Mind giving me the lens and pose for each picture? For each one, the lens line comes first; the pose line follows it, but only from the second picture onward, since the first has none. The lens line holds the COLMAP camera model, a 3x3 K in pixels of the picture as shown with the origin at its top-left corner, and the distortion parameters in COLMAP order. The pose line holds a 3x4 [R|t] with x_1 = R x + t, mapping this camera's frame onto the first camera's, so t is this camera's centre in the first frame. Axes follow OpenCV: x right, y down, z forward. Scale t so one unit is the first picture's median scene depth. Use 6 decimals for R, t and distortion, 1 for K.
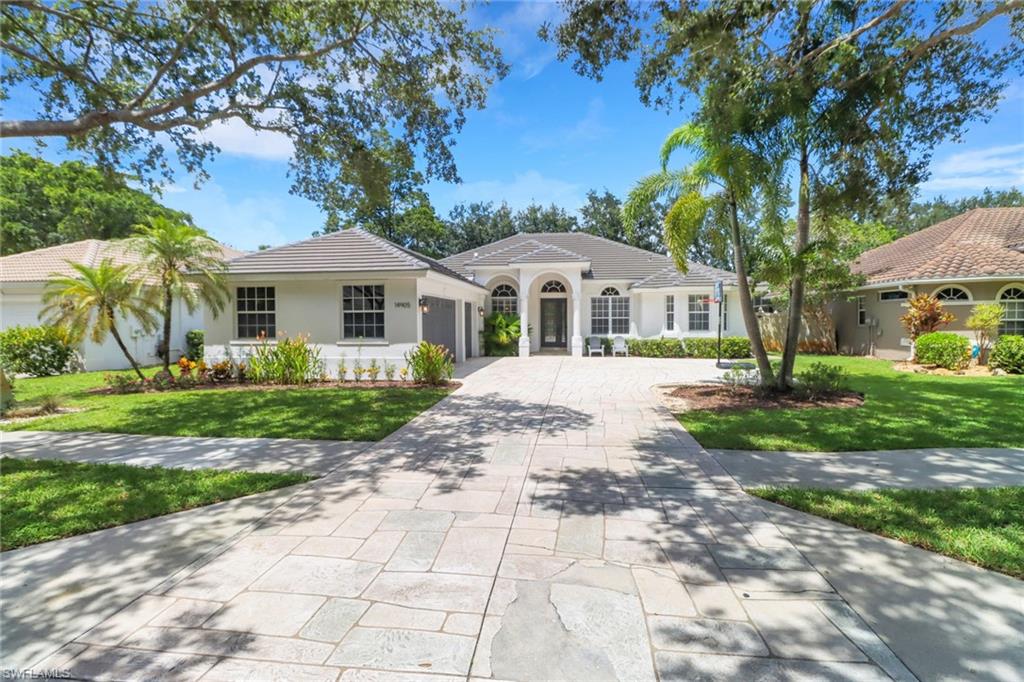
lens RADIAL K [[473.5, 0, 512.8], [0, 473.5, 338.0], [0, 0, 1]] dist [-0.004069, -0.001150]
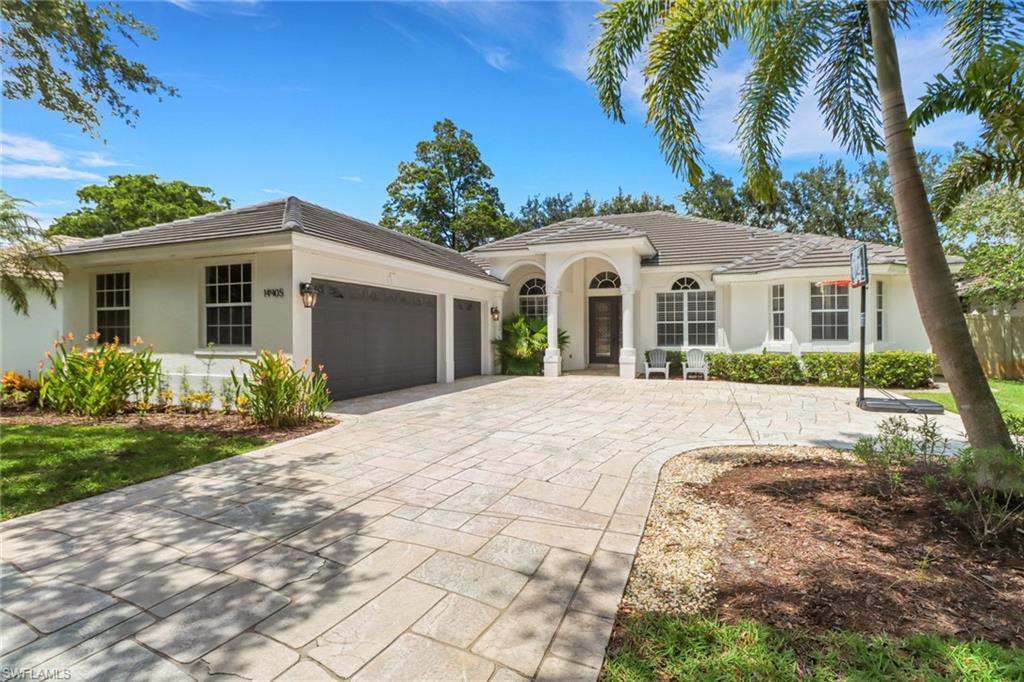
lens RADIAL K [[473.5, 0, 512.5], [0, 473.5, 339.9], [0, 0, 1]] dist [-0.004069, -0.001150]
pose [[0.968549, 0.004097, -0.248791, 0.142181], [-0.010482, 0.999649, -0.024344, 0.002582], [0.248604, 0.026186, 0.968251, 0.293017]]
